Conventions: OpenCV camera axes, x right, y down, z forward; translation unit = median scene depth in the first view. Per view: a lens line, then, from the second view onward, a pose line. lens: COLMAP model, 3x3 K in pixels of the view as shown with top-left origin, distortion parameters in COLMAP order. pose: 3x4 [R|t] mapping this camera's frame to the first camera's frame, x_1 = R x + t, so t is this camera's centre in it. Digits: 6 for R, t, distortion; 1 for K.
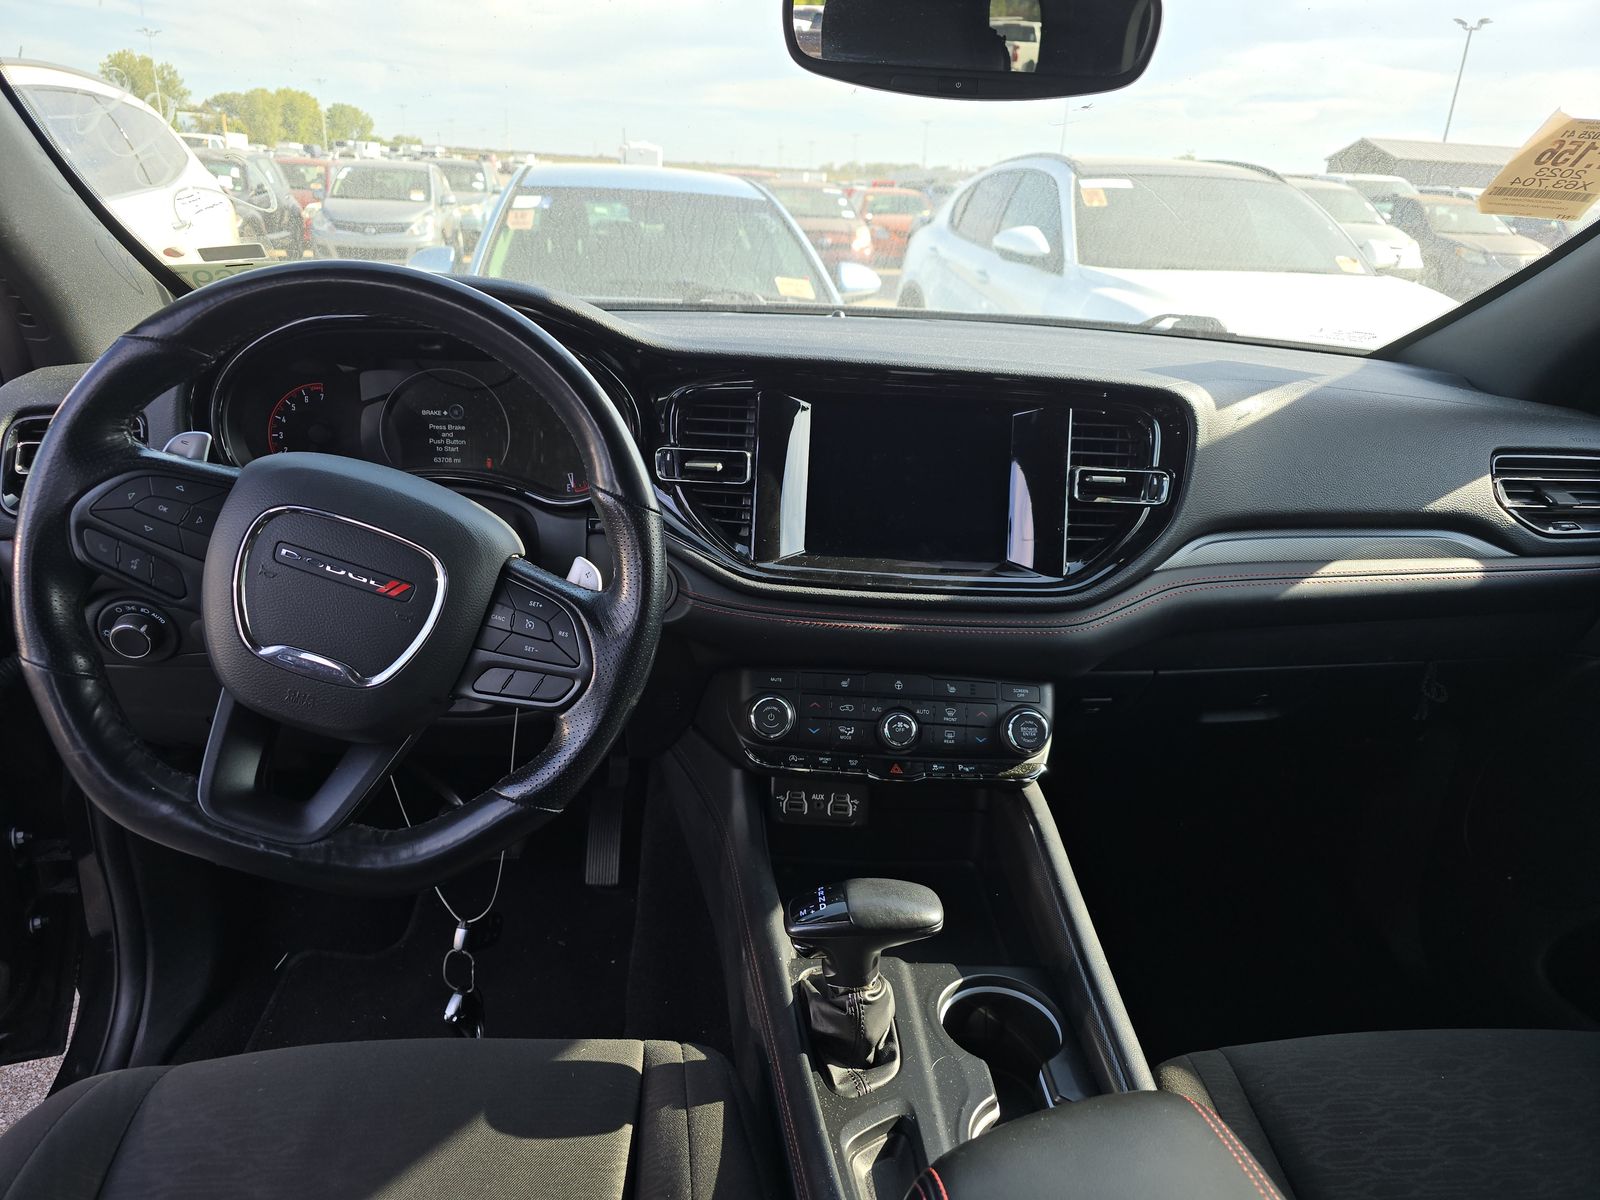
lens RADIAL K [[1140.1, 0, 804.2], [0, 1140.1, 604.8], [0, 0, 1]] dist [0.036663, -0.050034]
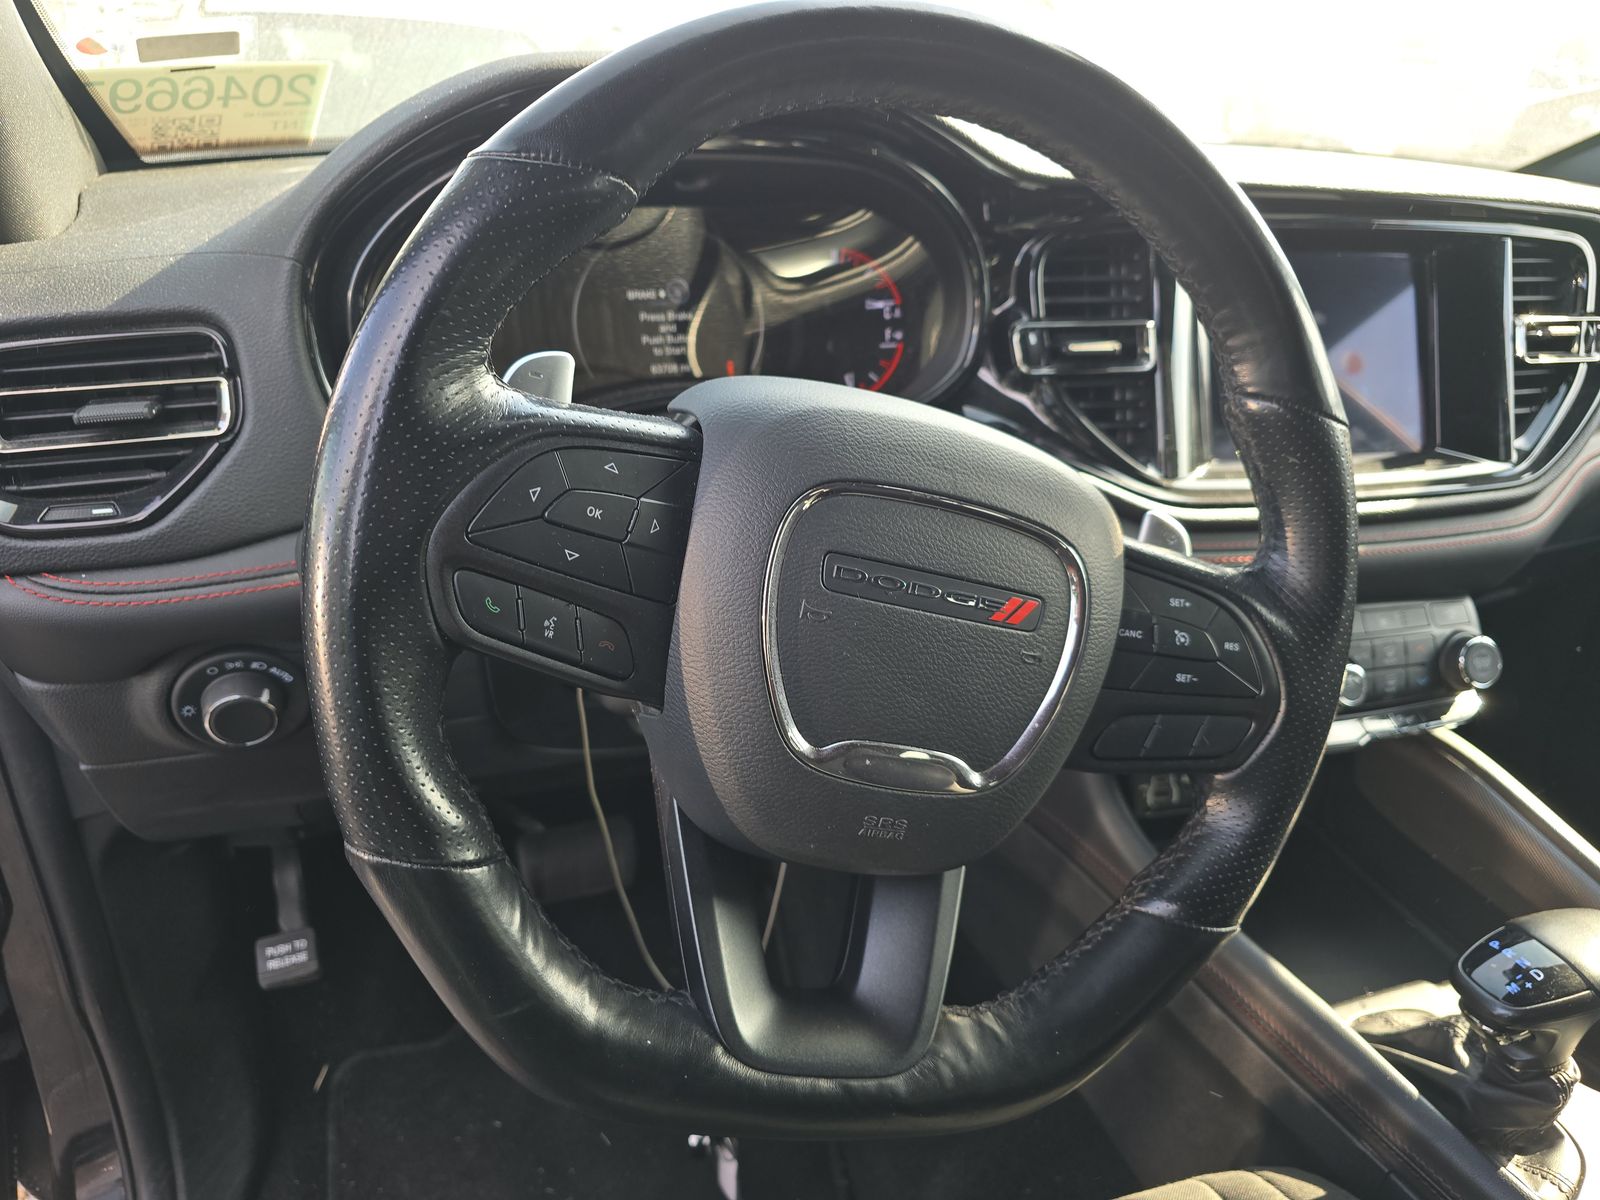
lens RADIAL K [[1140.1, 0, 804.2], [0, 1140.1, 604.8], [0, 0, 1]] dist [0.036663, -0.050034]
pose [[0.961786, -0.123263, 0.244488, -0.441176], [0.094646, 0.987560, 0.125568, -0.072164], [-0.256925, -0.097630, 0.961487, 0.363241]]
